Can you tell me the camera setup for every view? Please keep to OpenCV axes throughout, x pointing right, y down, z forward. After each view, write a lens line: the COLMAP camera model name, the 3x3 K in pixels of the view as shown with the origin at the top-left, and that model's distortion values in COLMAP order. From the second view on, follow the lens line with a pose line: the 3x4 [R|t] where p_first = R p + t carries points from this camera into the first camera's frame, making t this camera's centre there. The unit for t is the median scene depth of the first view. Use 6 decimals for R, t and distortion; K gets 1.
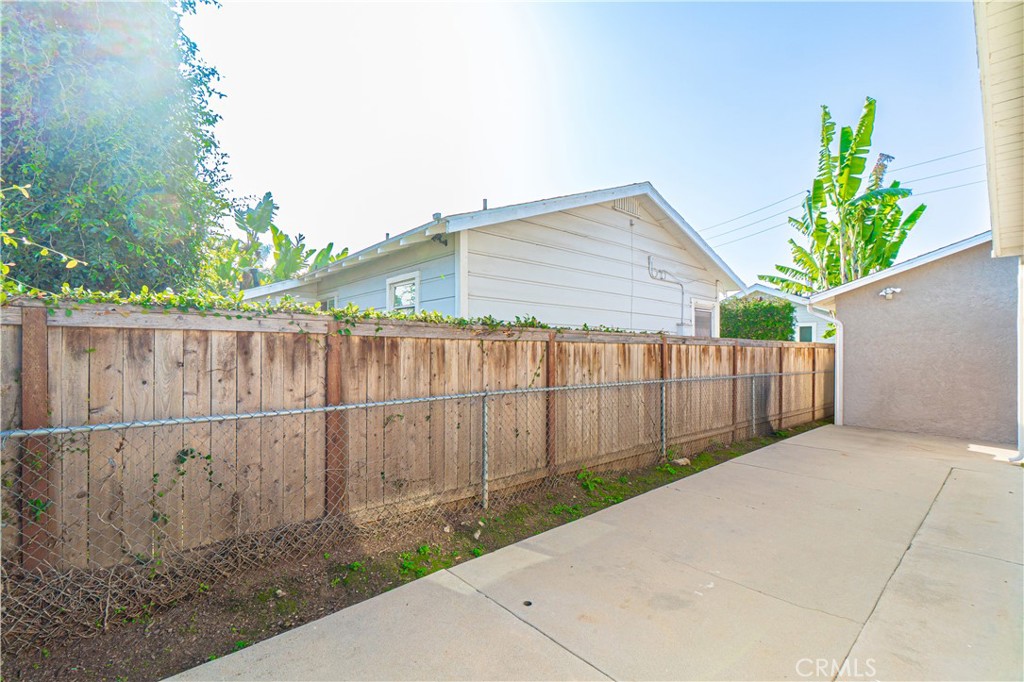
lens RADIAL K [[446.6, 0, 486.6], [0, 446.6, 340.7], [0, 0, 1]] dist [0.001635, 0.000021]
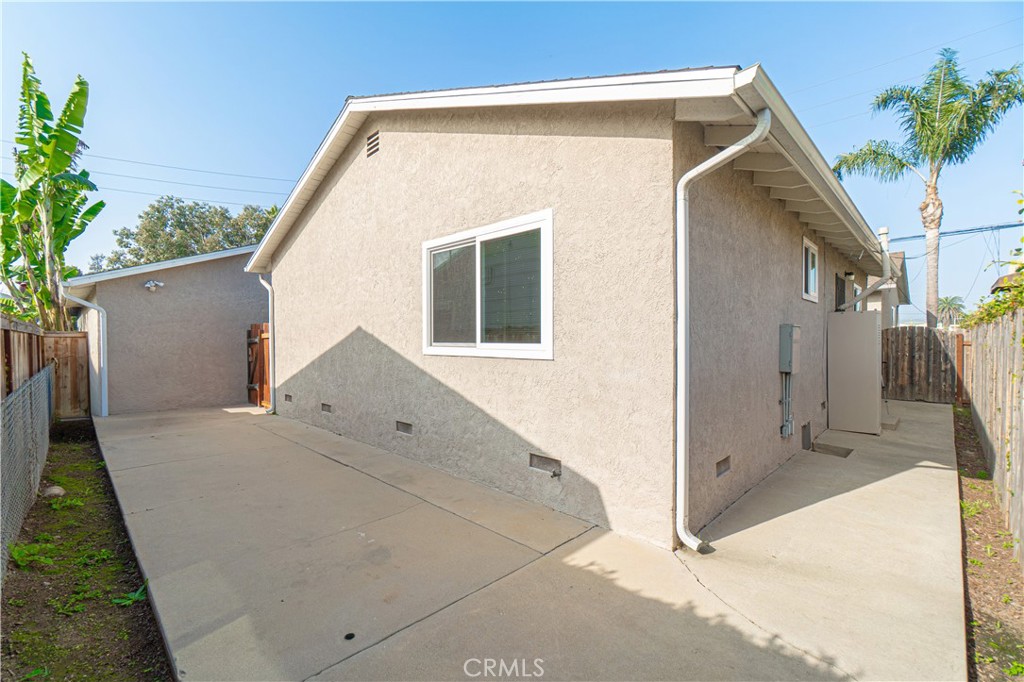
lens RADIAL K [[446.6, 0, 486.6], [0, 446.6, 340.7], [0, 0, 1]] dist [0.001635, 0.000021]
pose [[-0.039013, -0.010444, 0.999184, -0.233735], [-0.015232, 0.999835, 0.009856, 0.004289], [-0.999123, -0.014835, -0.039165, 0.240634]]
